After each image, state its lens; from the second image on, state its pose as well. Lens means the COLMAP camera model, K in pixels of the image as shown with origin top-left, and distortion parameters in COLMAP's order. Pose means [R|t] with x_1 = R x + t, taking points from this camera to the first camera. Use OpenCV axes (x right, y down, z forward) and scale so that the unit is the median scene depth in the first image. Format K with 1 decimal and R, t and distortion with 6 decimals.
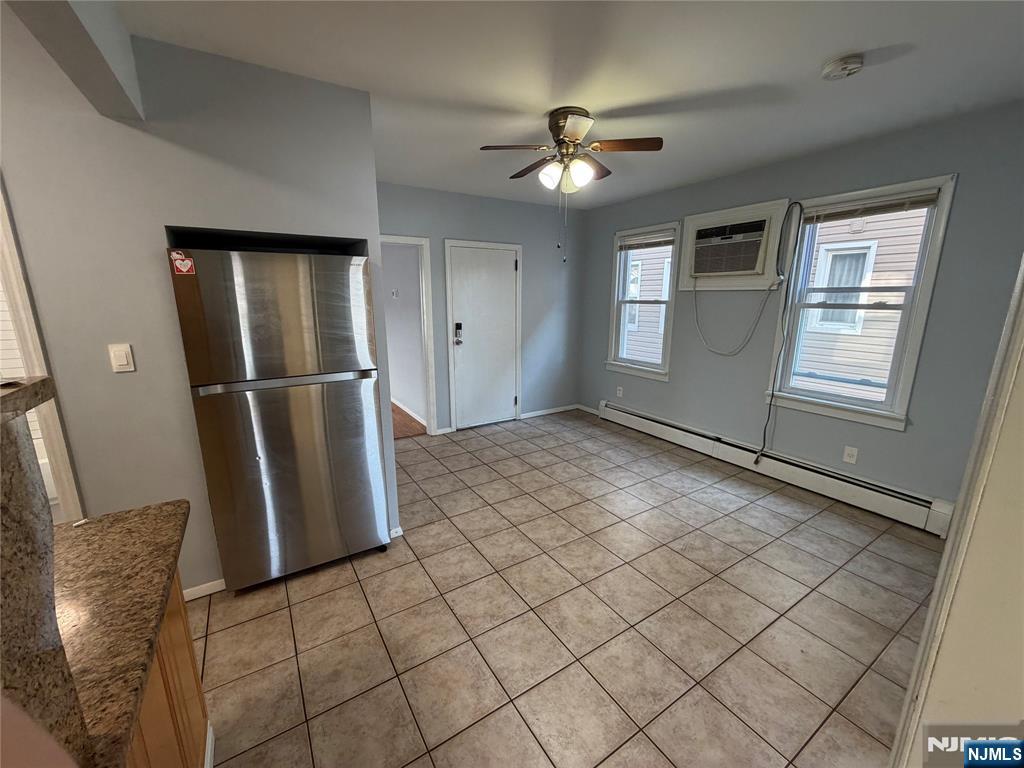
lens RADIAL K [[406.2, 0, 510.5], [0, 406.2, 387.9], [0, 0, 1]] dist [-0.002580, 0.000012]
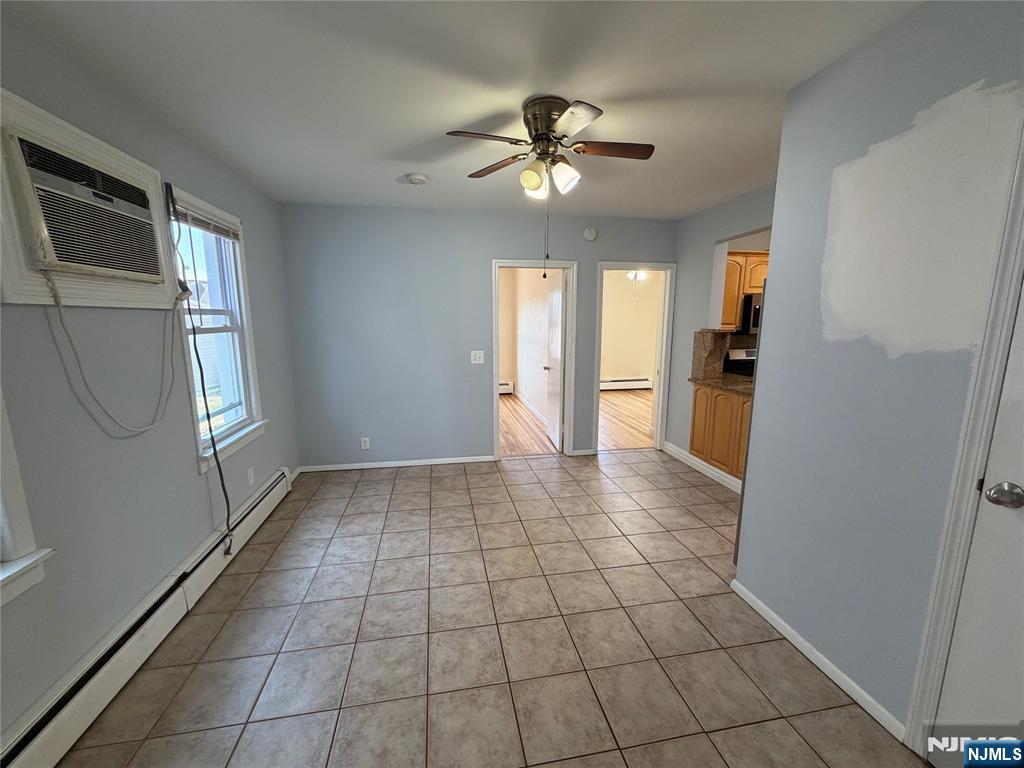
lens RADIAL K [[406.2, 0, 507.9], [0, 406.2, 384.0], [0, 0, 1]] dist [-0.002580, 0.000012]
pose [[-0.924926, -0.058723, 0.375584, -0.101690], [0.086013, 0.930047, 0.357233, -0.329018], [-0.370288, 0.362719, -0.855173, 1.454447]]
